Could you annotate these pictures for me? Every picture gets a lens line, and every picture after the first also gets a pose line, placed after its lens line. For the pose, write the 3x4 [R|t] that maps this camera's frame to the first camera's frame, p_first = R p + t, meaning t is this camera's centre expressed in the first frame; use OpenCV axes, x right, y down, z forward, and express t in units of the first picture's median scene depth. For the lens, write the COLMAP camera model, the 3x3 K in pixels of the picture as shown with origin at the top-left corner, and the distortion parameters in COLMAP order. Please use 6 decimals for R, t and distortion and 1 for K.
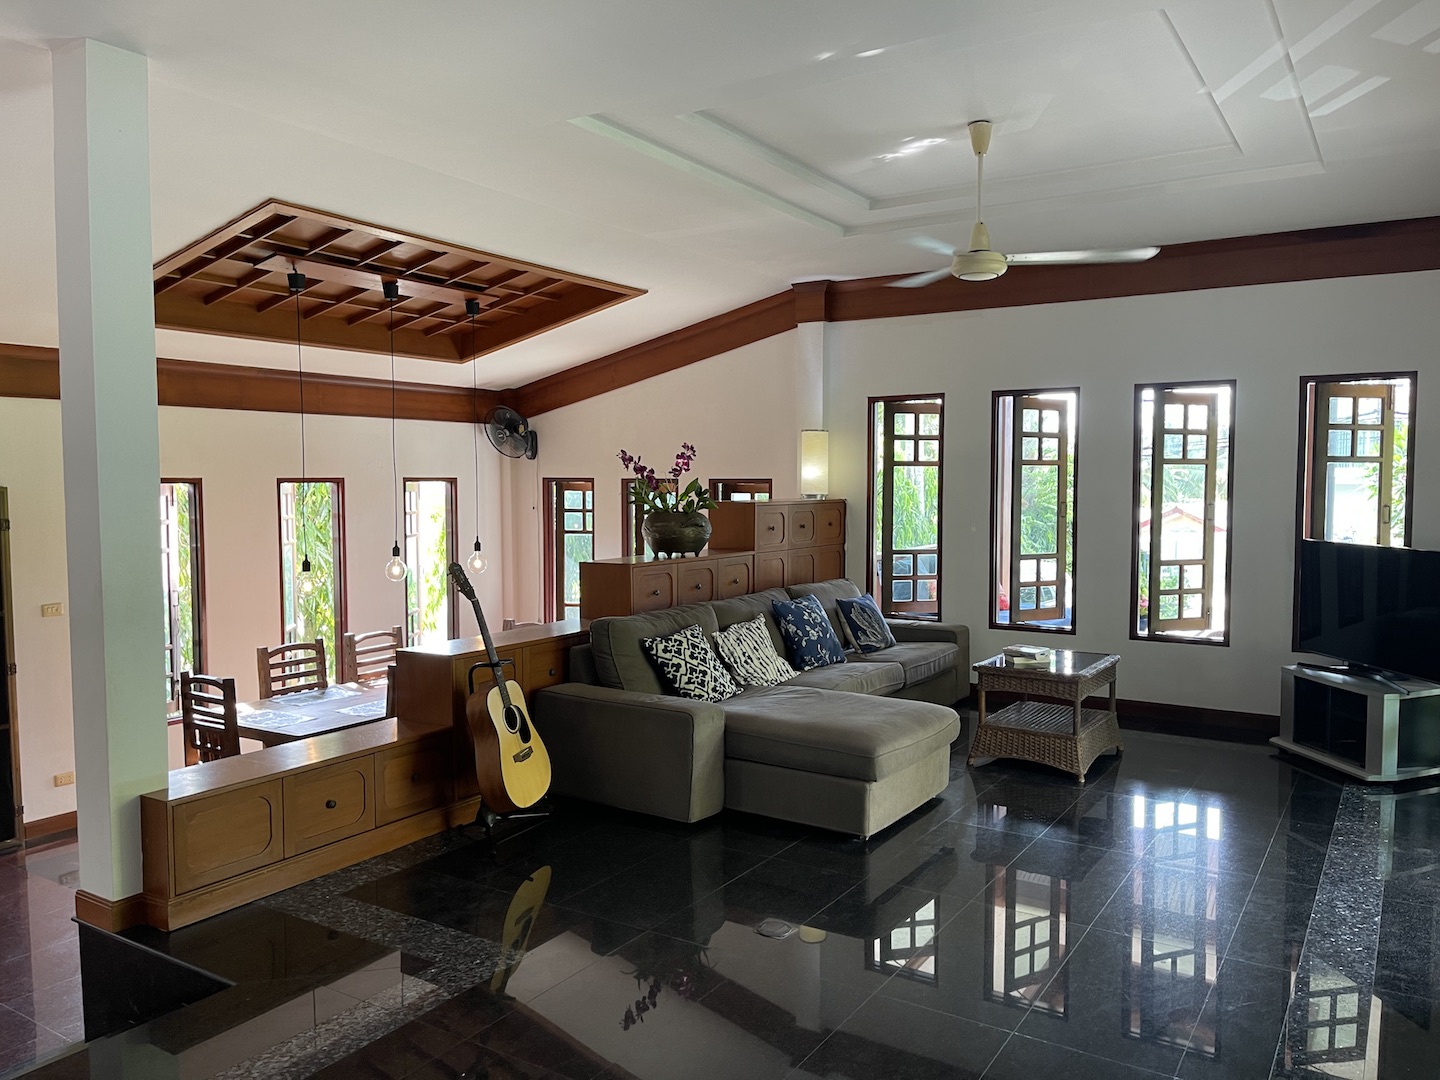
lens RADIAL K [[1103.9, 0, 725.4], [0, 1103.9, 539.8], [0, 0, 1]] dist [0.040633, -0.005117]
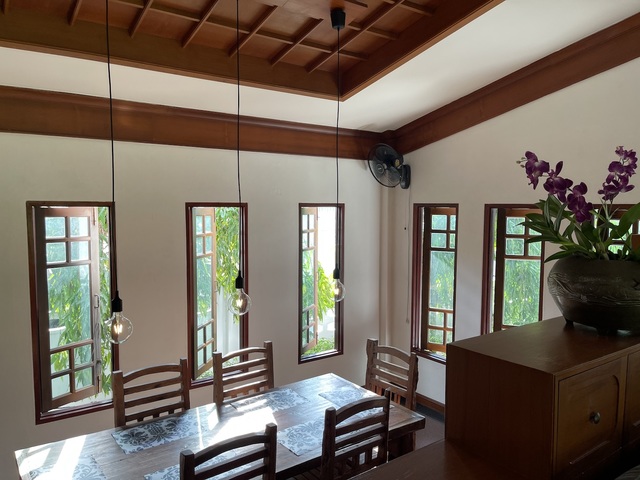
lens RADIAL K [[490.6, 0, 322.8], [0, 490.6, 242.2], [0, 0, 1]] dist [0.040633, -0.005117]
pose [[0.933955, 0.030594, -0.356079, -0.067610], [-0.024465, 0.999465, 0.021706, -0.024053], [0.356553, -0.011561, 0.934204, 0.475346]]
